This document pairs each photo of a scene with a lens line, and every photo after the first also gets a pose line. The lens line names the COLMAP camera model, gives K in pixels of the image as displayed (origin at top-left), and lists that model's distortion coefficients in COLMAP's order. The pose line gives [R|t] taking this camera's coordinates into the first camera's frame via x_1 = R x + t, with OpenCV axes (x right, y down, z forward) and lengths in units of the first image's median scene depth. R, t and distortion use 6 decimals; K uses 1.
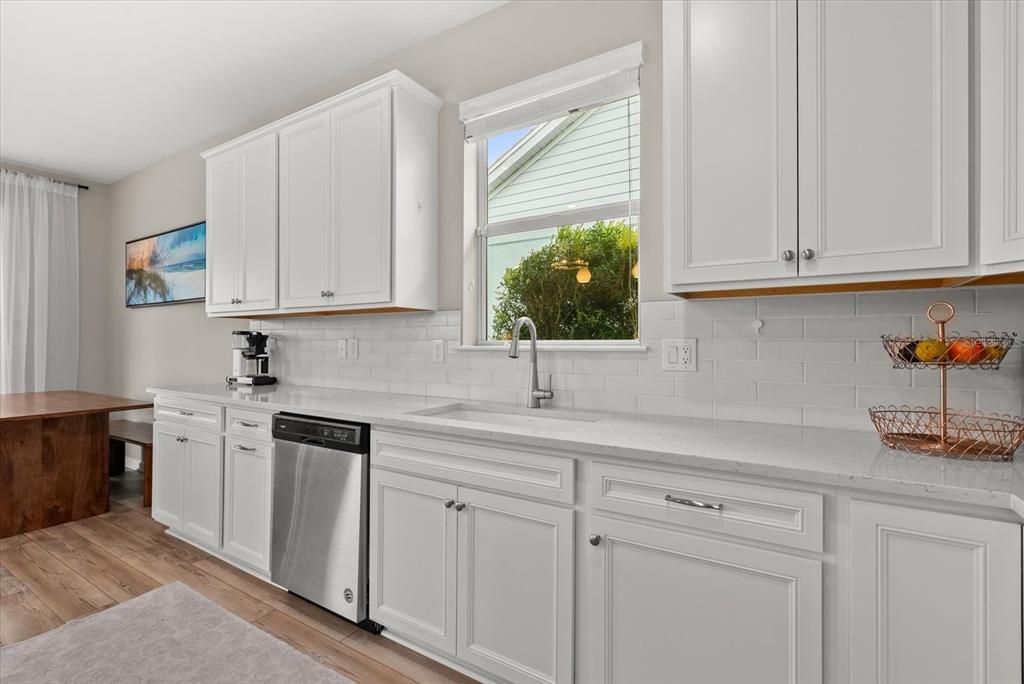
lens RADIAL K [[470.6, 0, 511.6], [0, 470.6, 340.7], [0, 0, 1]] dist [-0.002421, 0.000262]
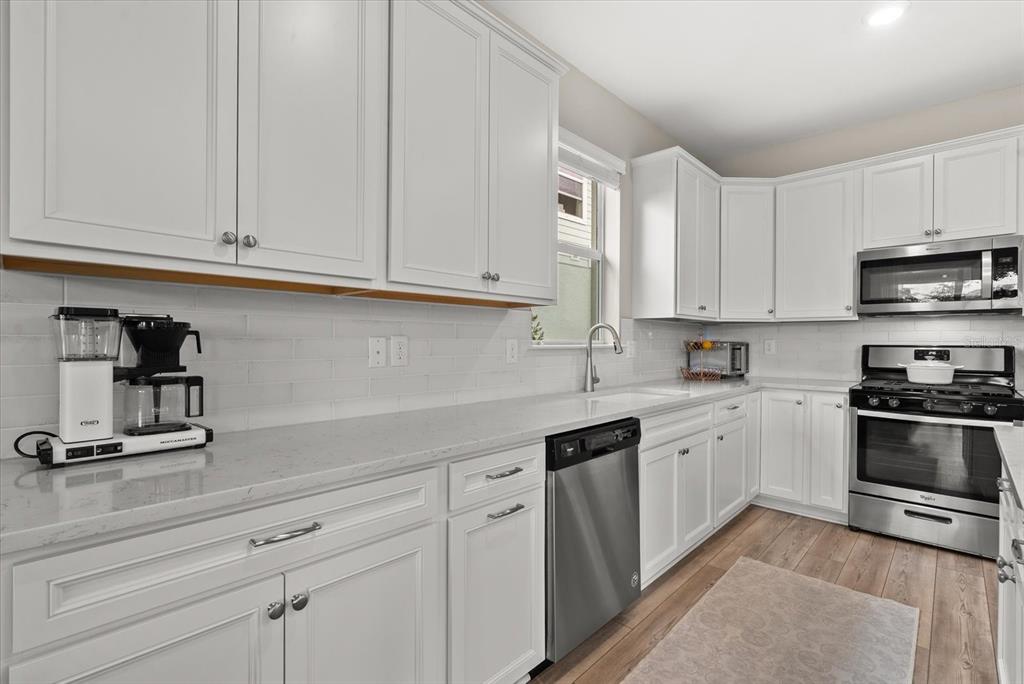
lens RADIAL K [[470.6, 0, 515.8], [0, 470.6, 342.9], [0, 0, 1]] dist [-0.002421, 0.000262]
pose [[0.190862, -0.003018, 0.981612, -1.036580], [-0.008884, 0.999949, 0.004802, 0.000441], [-0.981577, -0.009637, 0.190826, 0.763969]]
